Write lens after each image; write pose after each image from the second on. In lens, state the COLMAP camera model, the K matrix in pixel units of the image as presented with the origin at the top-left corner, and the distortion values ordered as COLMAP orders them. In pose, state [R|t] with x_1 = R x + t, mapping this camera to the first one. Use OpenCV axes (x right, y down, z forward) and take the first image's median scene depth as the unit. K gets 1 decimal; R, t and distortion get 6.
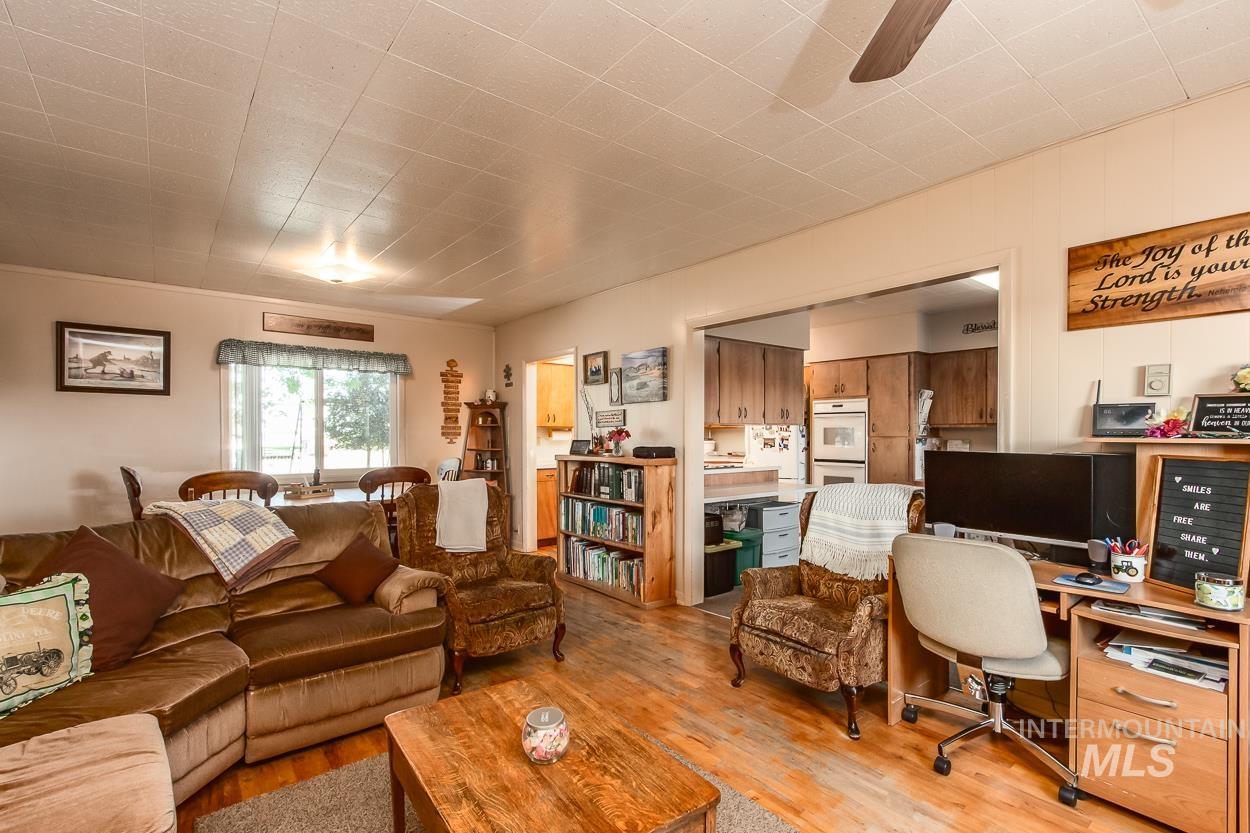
lens RADIAL K [[583.8, 0, 622.0], [0, 583.8, 430.4], [0, 0, 1]] dist [-0.003165, 0.006216]
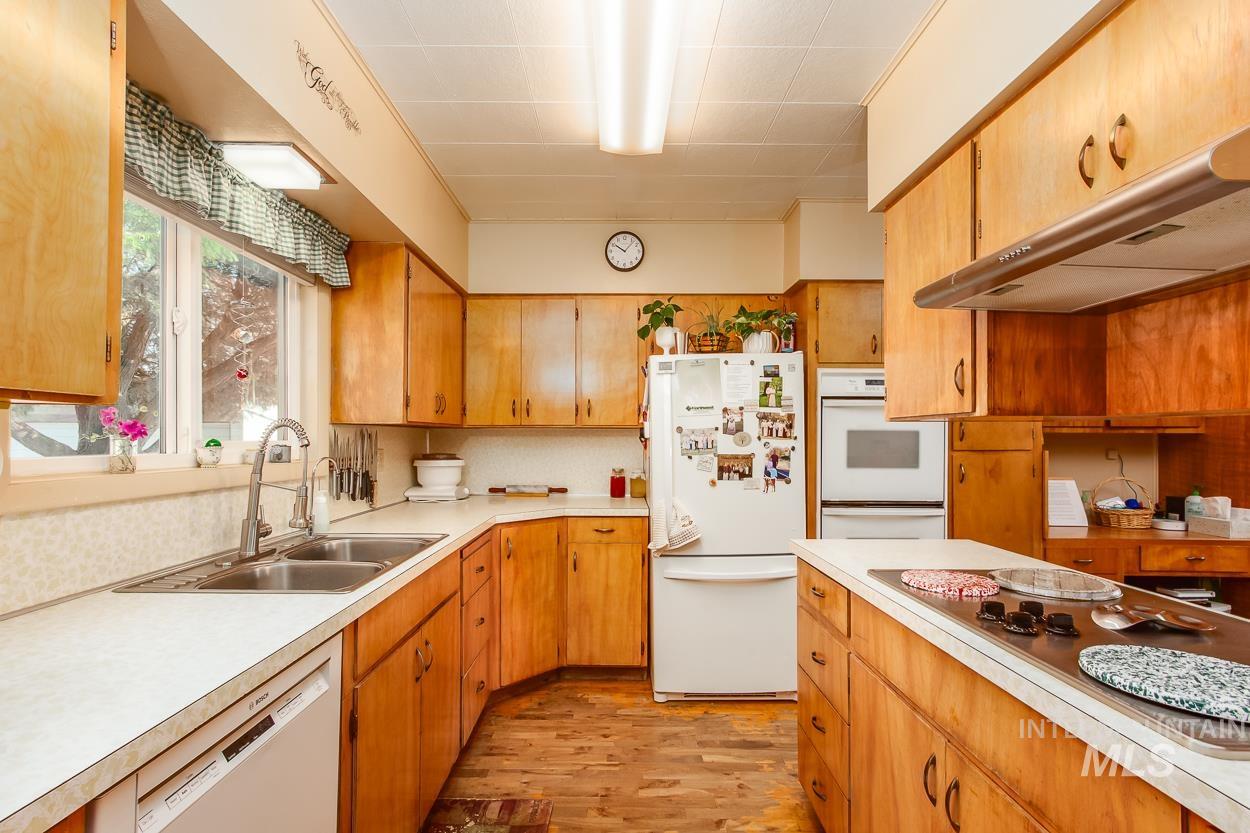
lens RADIAL K [[585.1, 0, 617.4], [0, 585.1, 436.2], [0, 0, 1]] dist [0.001270, 0.000768]
pose [[0.622639, 0.005983, 0.782487, -0.130160], [-0.007693, 0.999969, -0.001524, 0.002389], [-0.782472, -0.005071, 0.622665, 0.999725]]
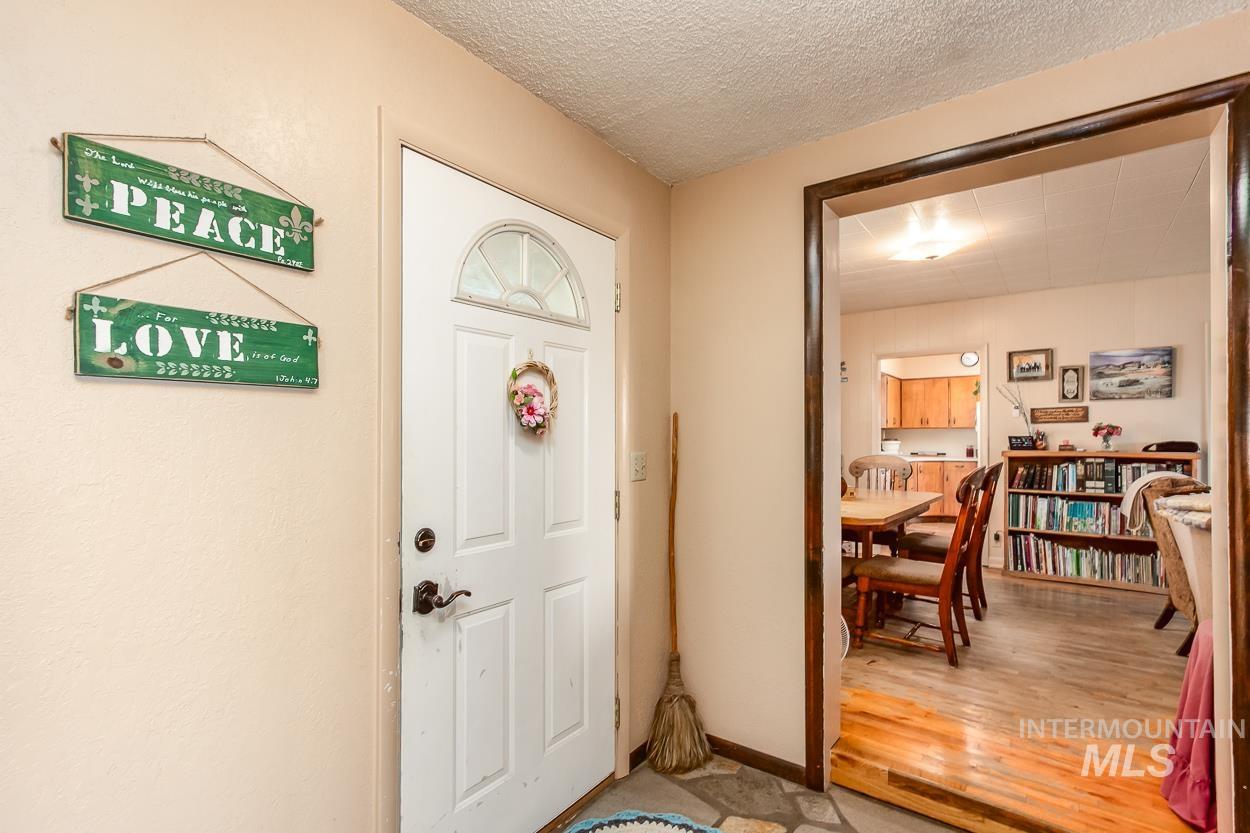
lens RADIAL K [[585.1, 0, 617.4], [0, 585.1, 436.2], [0, 0, 1]] dist [0.001270, 0.000768]
pose [[0.967363, 0.004761, 0.253348, -0.878874], [-0.004624, 0.999989, -0.001137, 0.018228], [-0.253351, -0.000071, 0.967374, 0.181883]]
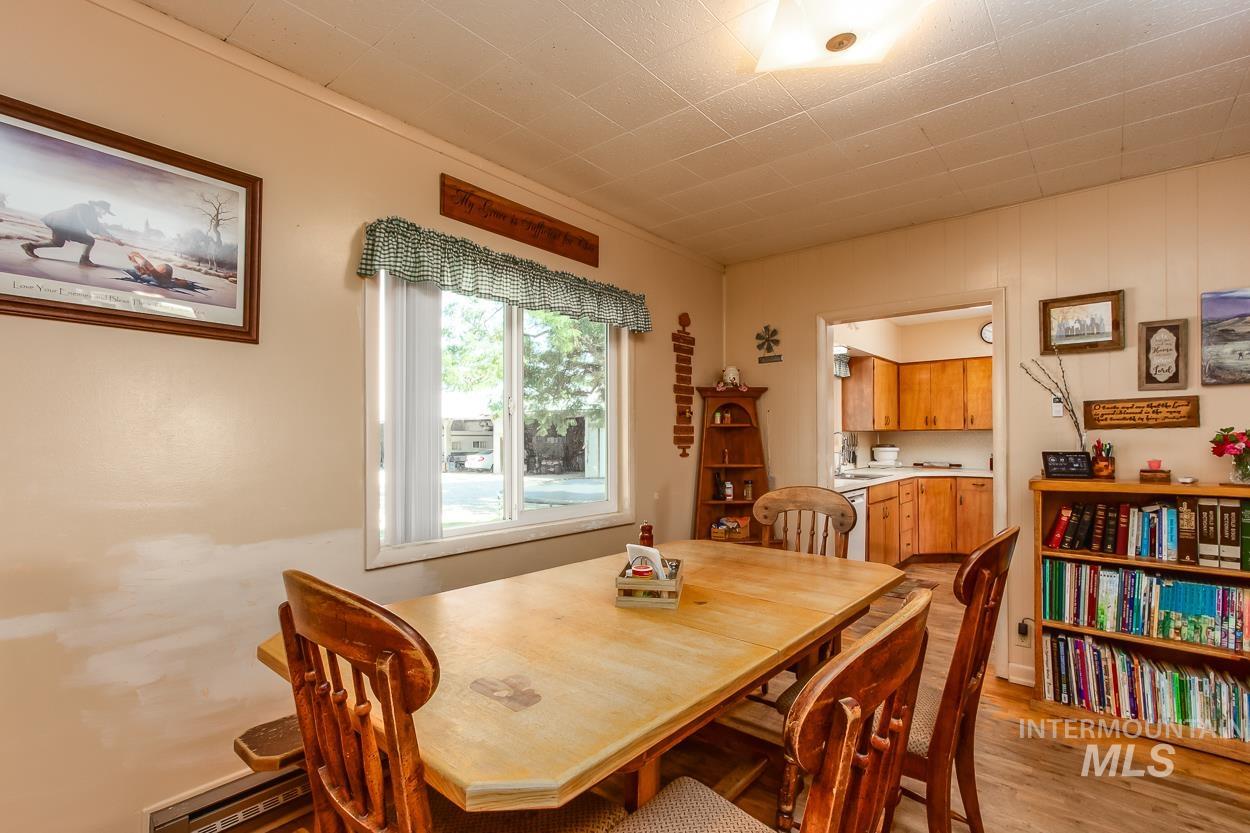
lens RADIAL K [[583.8, 0, 622.0], [0, 583.8, 430.4], [0, 0, 1]] dist [-0.003165, 0.006216]
pose [[0.979574, 0.002463, 0.201068, -0.520512], [-0.001436, 0.999985, -0.005256, -0.000623], [-0.201078, 0.004860, 0.979563, 0.484900]]
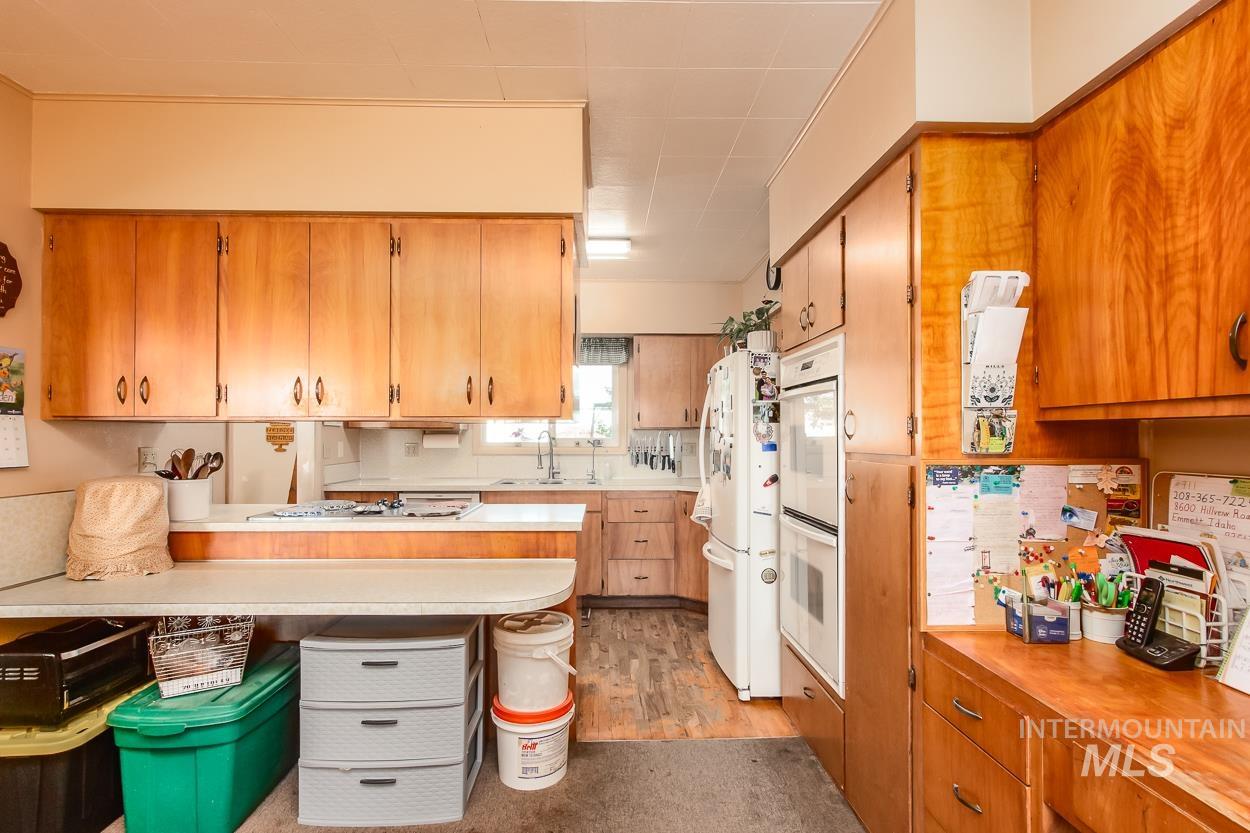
lens RADIAL K [[583.8, 0, 622.0], [0, 583.8, 430.4], [0, 0, 1]] dist [-0.003165, 0.006216]
pose [[0.800348, -0.004070, -0.599522, 0.566297], [0.002410, 0.999991, -0.003571, -0.000658], [0.599531, 0.001413, 0.800351, 0.733046]]
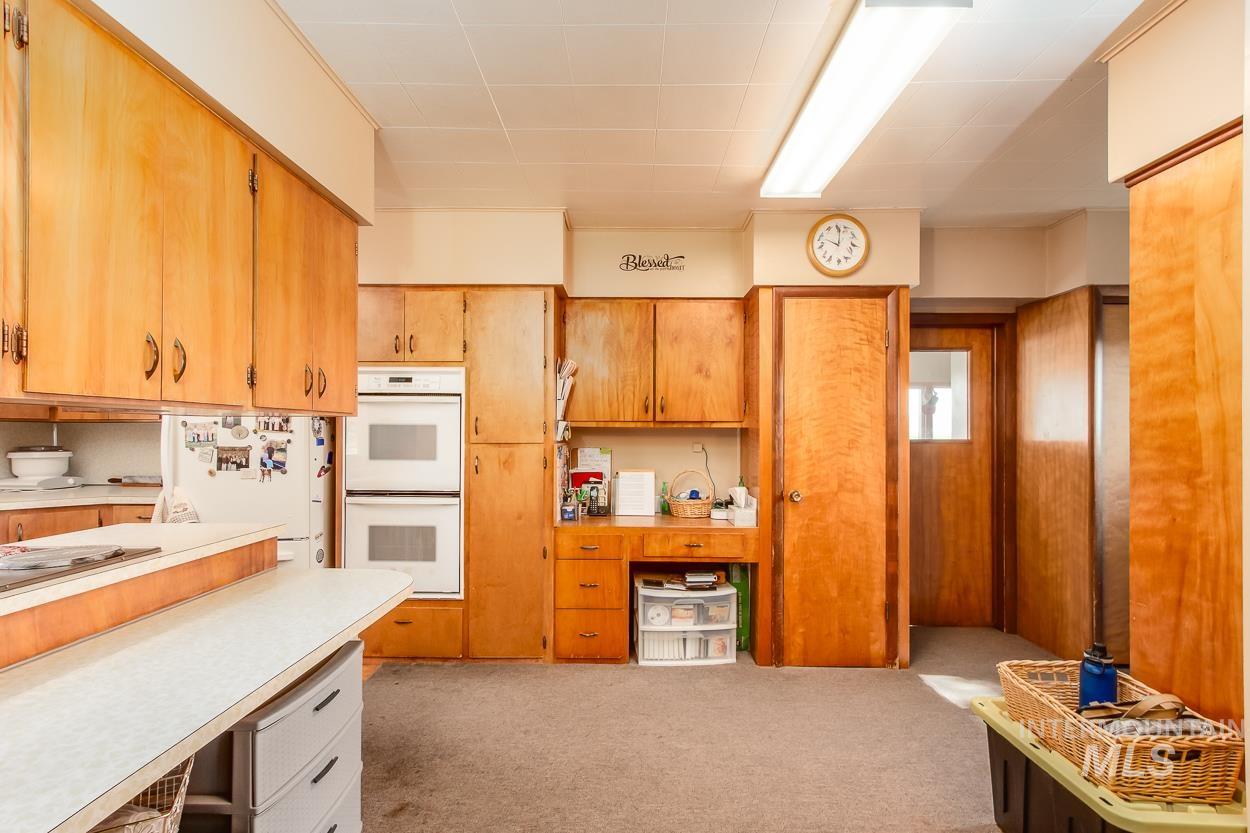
lens RADIAL K [[583.8, 0, 622.0], [0, 583.8, 430.4], [0, 0, 1]] dist [-0.003165, 0.006216]
pose [[0.632158, 0.007155, 0.774807, 0.124880], [-0.008439, 0.999962, -0.002348, -0.000277], [-0.774794, -0.005054, 0.632194, 0.627747]]
